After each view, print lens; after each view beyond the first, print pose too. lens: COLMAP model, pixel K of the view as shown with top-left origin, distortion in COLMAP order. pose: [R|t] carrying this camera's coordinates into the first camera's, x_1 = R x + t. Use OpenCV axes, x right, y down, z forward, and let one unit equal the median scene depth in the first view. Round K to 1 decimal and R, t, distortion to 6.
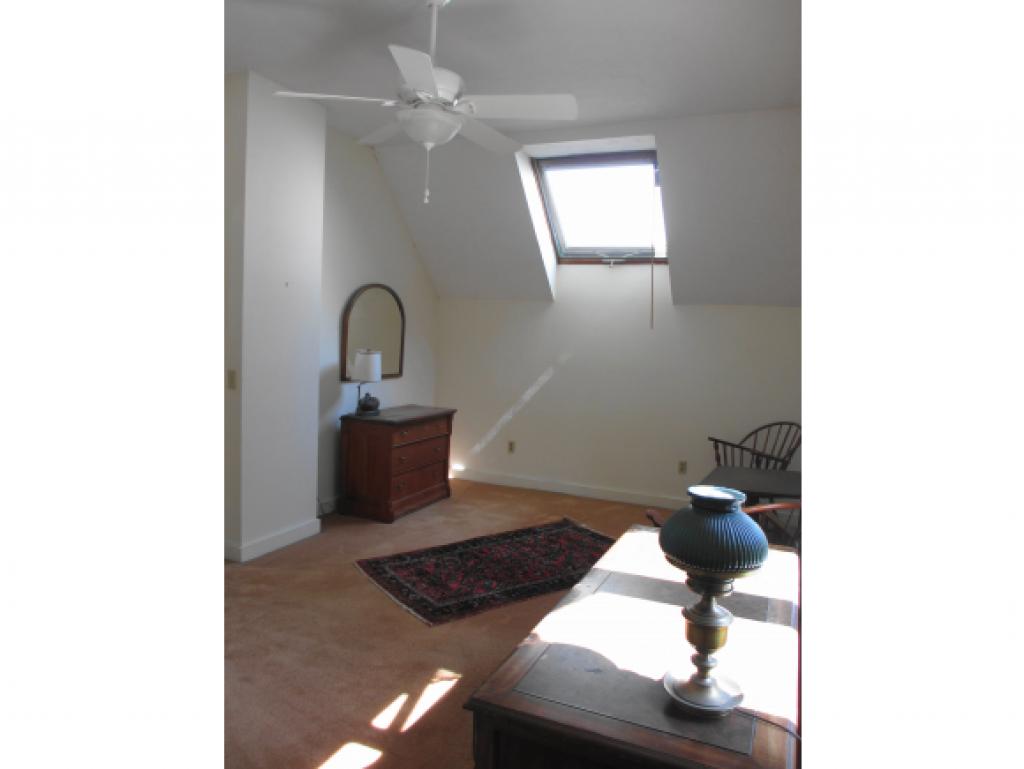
lens RADIAL K [[653.5, 0, 512.4], [0, 653.5, 383.1], [0, 0, 1]] dist [-0.004061, -0.000005]
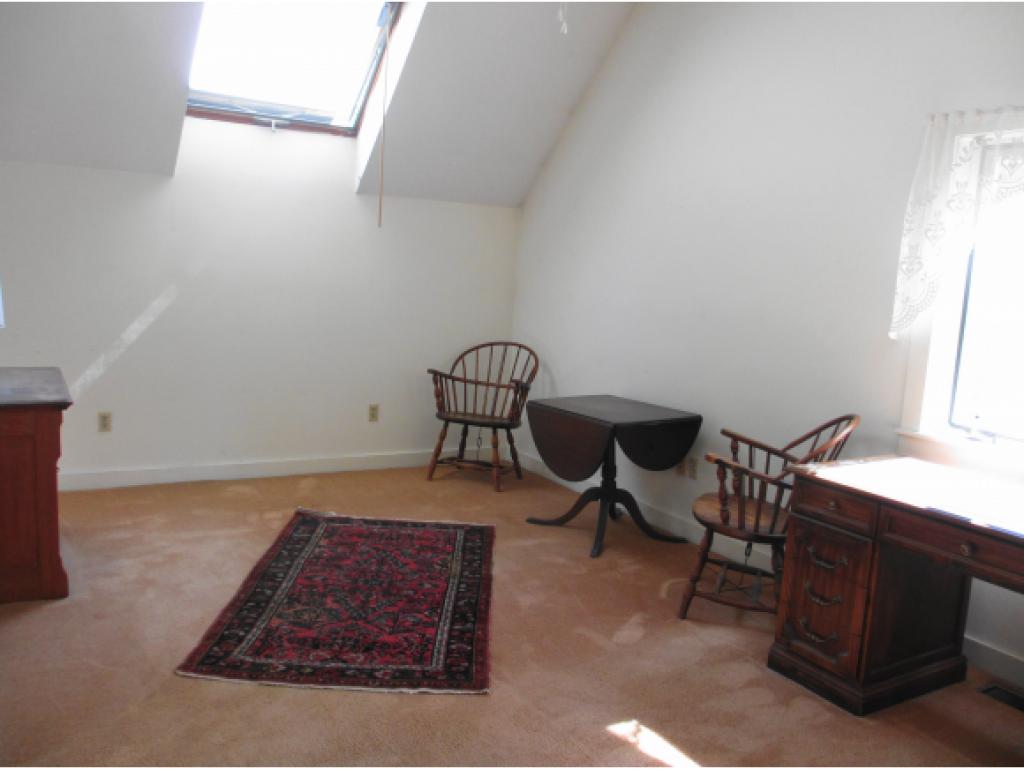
lens RADIAL K [[860.9, 0, 512.2], [0, 860.9, 383.0], [0, 0, 1]] dist [-0.046793, 0.005882]
pose [[0.588097, -0.117019, 0.800280, -0.474271], [0.027773, 0.991816, 0.124616, -0.027313], [-0.808313, -0.051060, 0.586535, 0.306925]]
